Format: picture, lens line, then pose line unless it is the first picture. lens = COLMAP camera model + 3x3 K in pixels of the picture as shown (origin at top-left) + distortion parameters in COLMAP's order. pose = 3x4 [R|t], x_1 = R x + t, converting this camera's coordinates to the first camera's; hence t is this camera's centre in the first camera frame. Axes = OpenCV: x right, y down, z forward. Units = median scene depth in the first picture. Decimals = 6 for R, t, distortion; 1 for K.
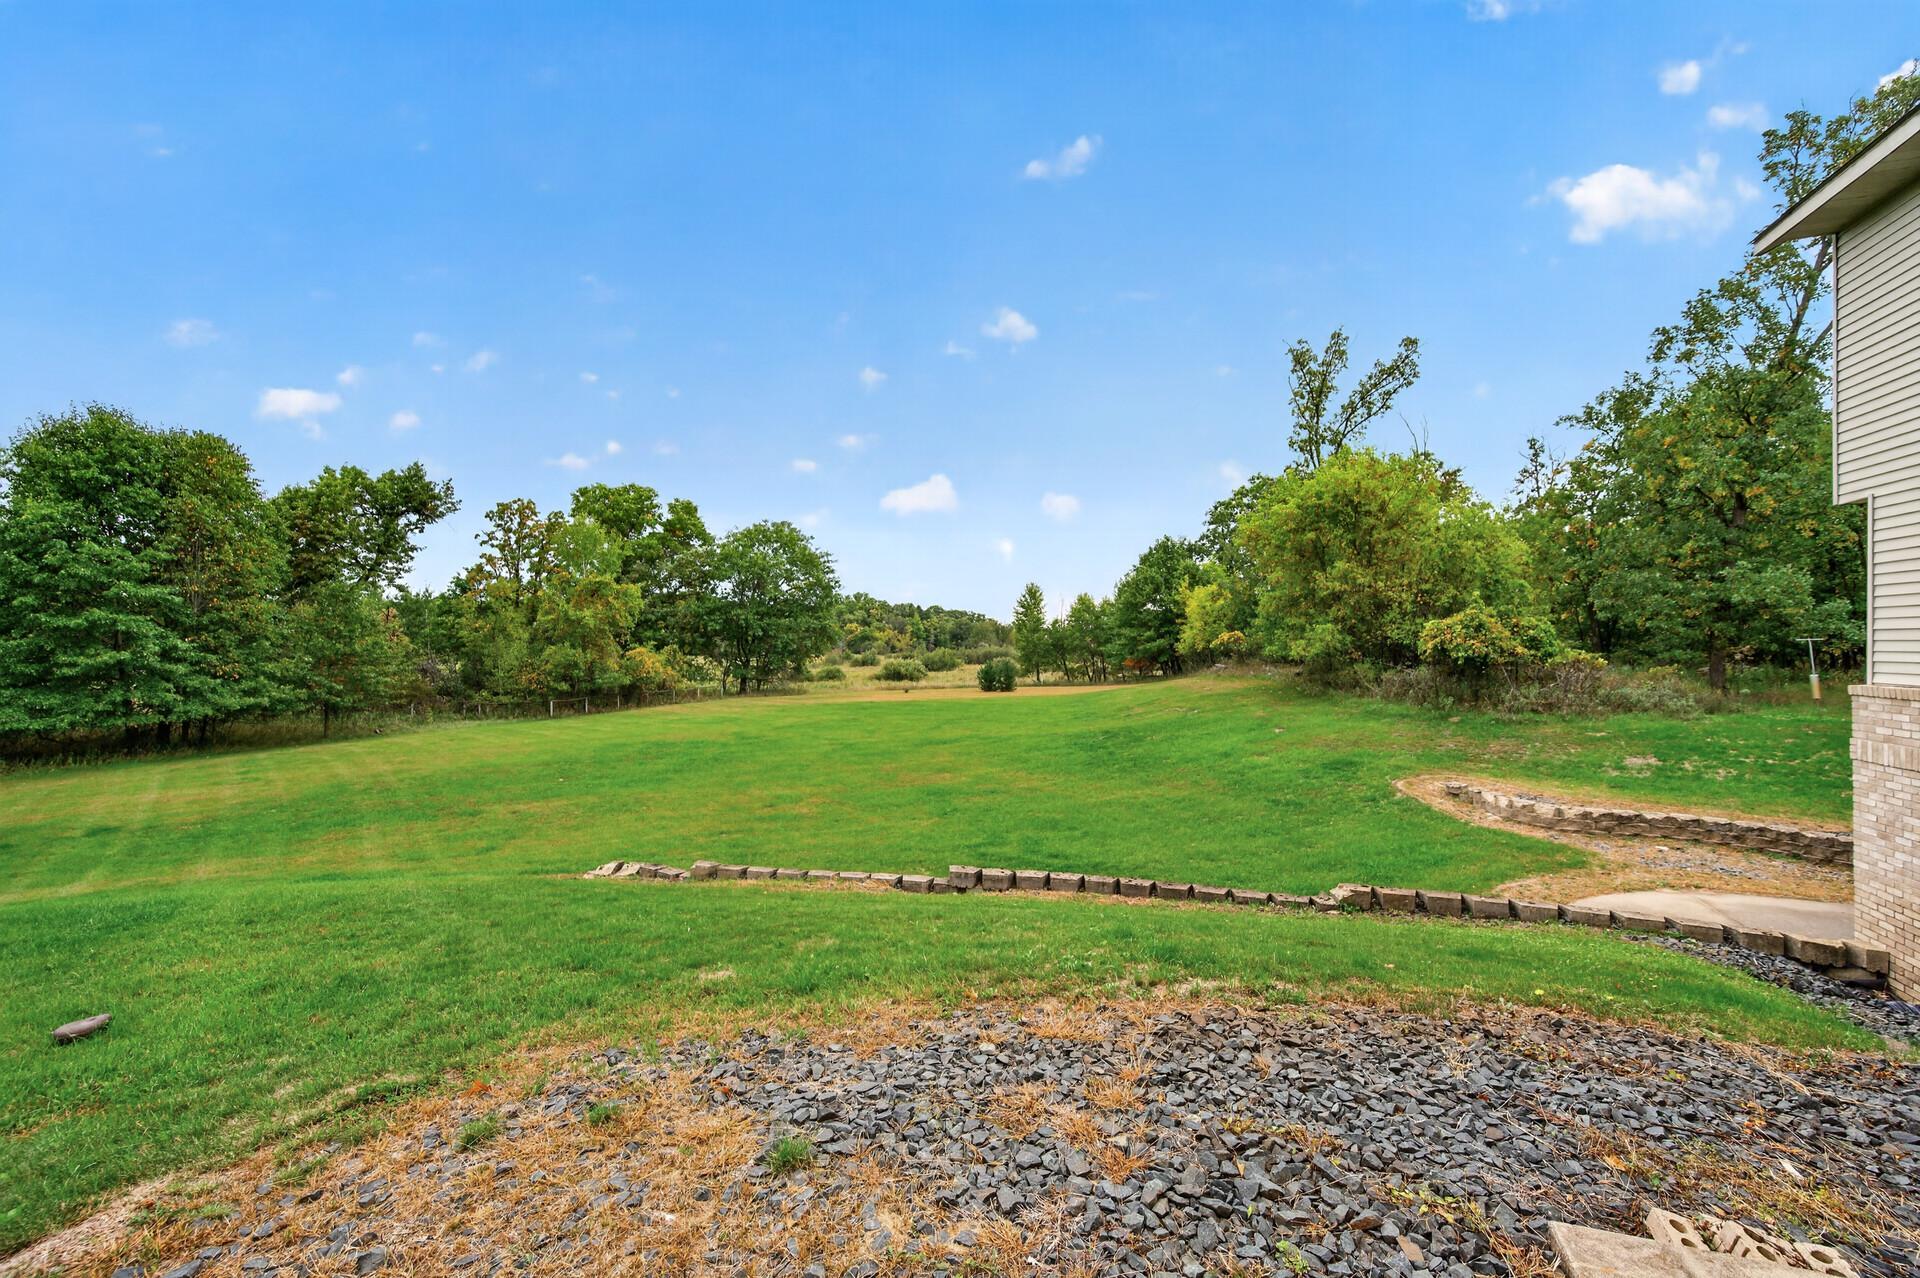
lens RADIAL K [[792.0, 0, 960.0], [0, 792.0, 639.0], [0, 0, 1]] dist [0.001745, -0.000516]
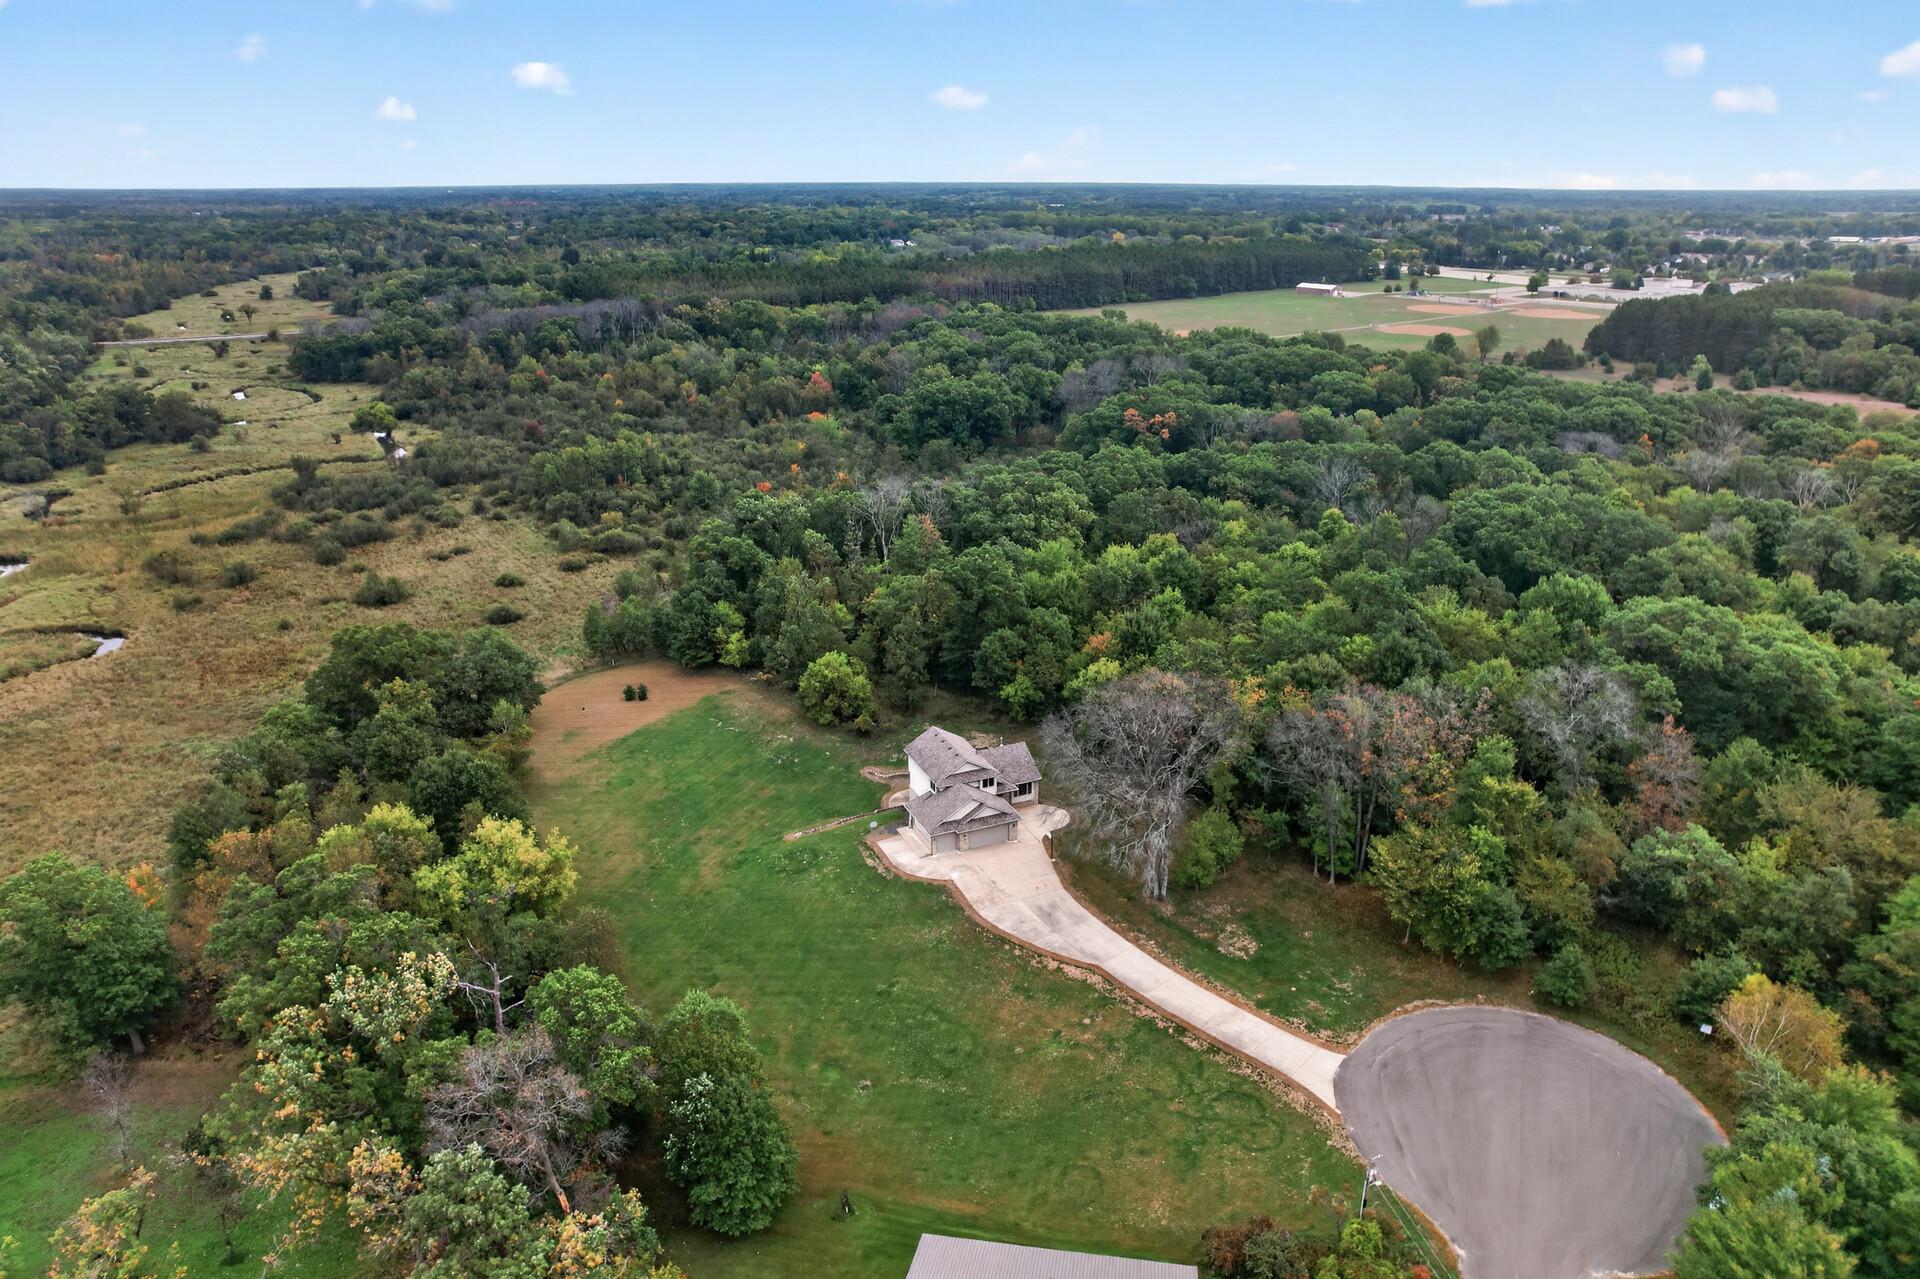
lens RADIAL K [[1215.3, 0, 956.2], [0, 1215.3, 668.8], [0, 0, 1]] dist [-0.059217, 0.040065]
pose [[0.717002, -0.257599, 0.647727, -2.687506], [-0.000318, 0.929092, 0.369849, -2.286369], [-0.697071, -0.265388, 0.666079, -3.082437]]
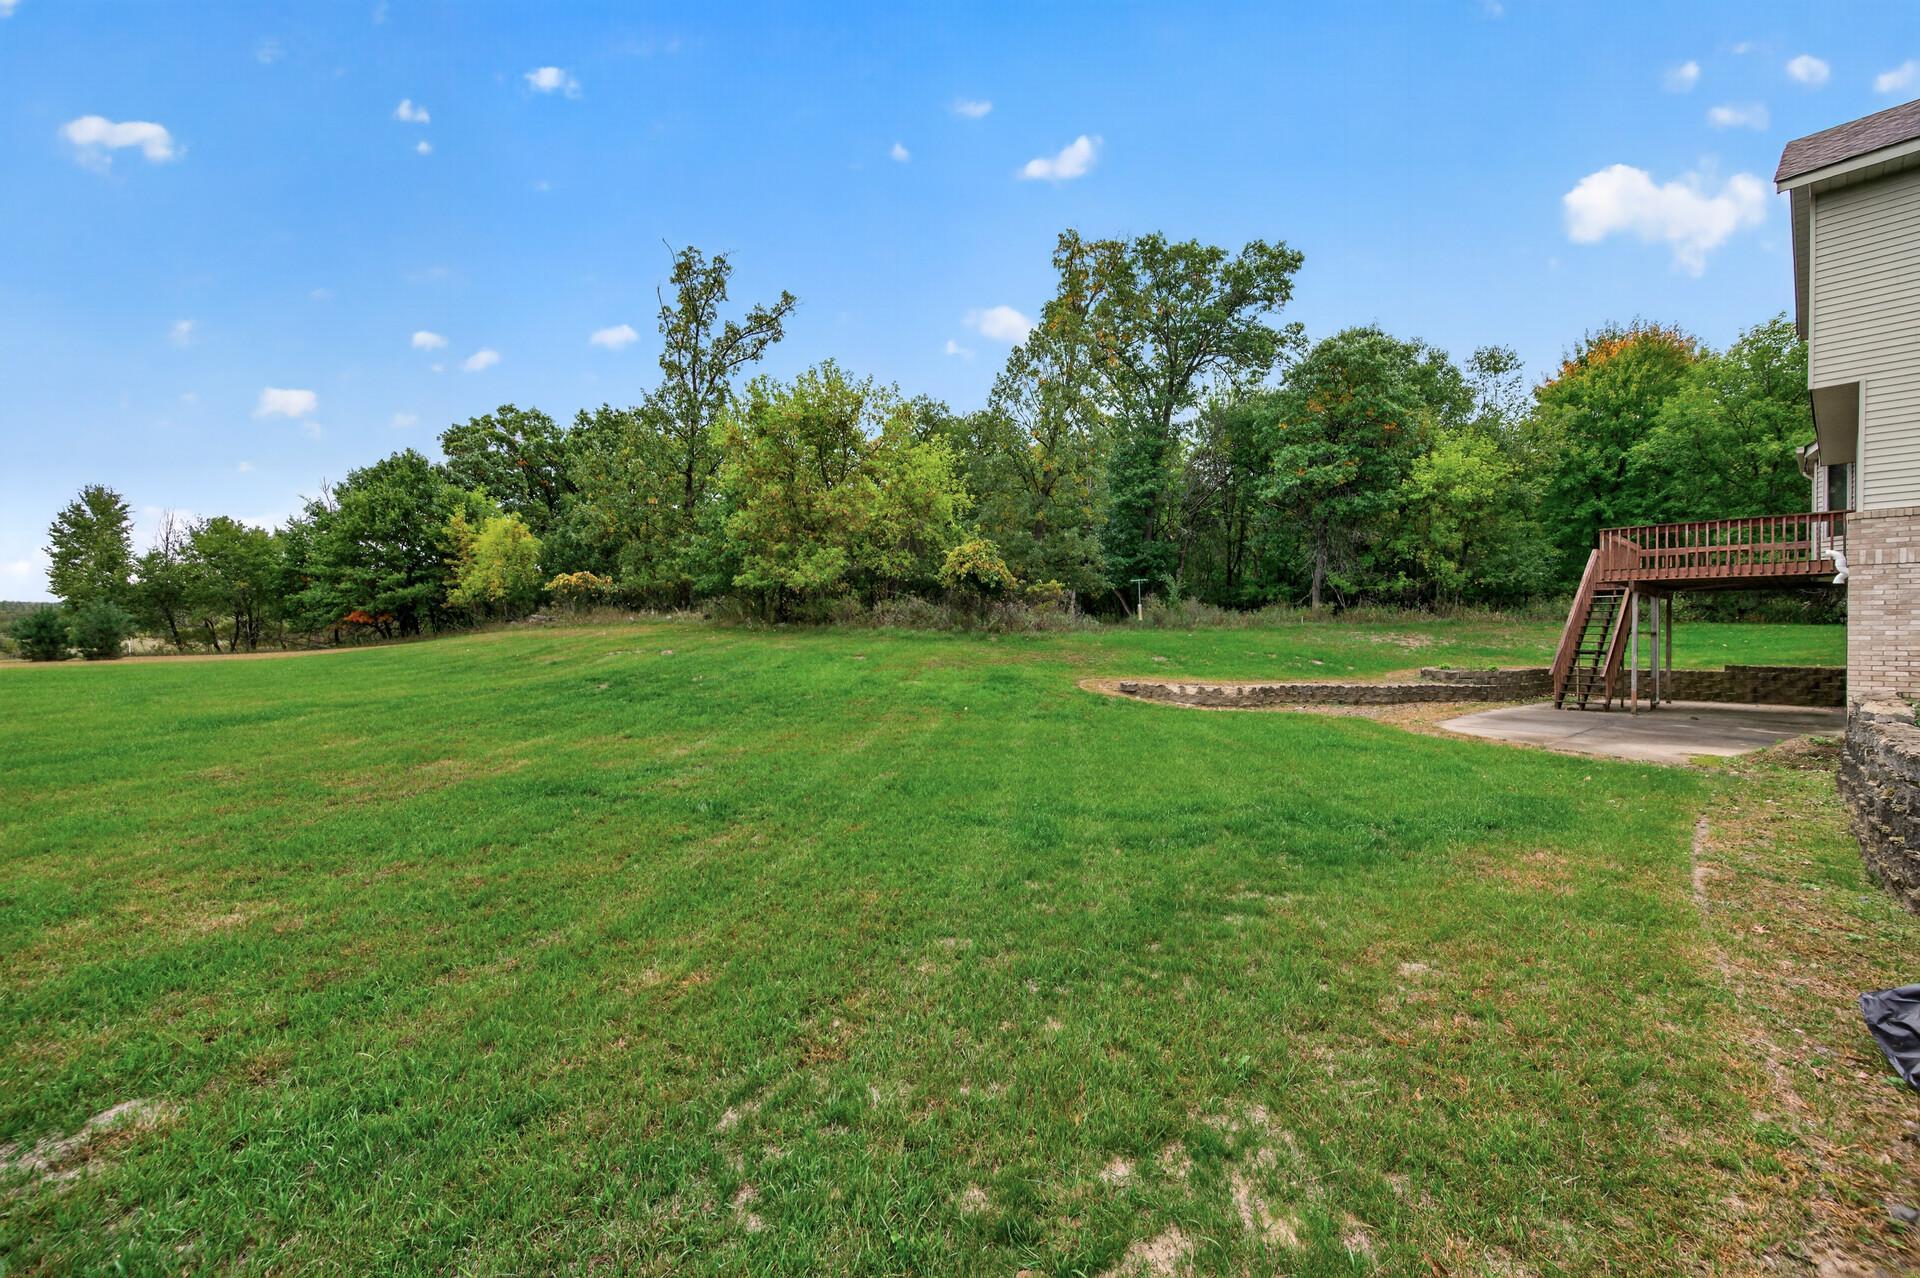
lens RADIAL K [[736.8, 0, 960.0], [0, 736.8, 639.0], [0, 0, 1]] dist [0.009272, -0.000043]
pose [[0.494263, 0.003144, 0.869307, -0.206499], [-0.018208, 0.999812, 0.006737, 0.077524], [-0.869122, -0.019158, 0.494227, 0.447136]]
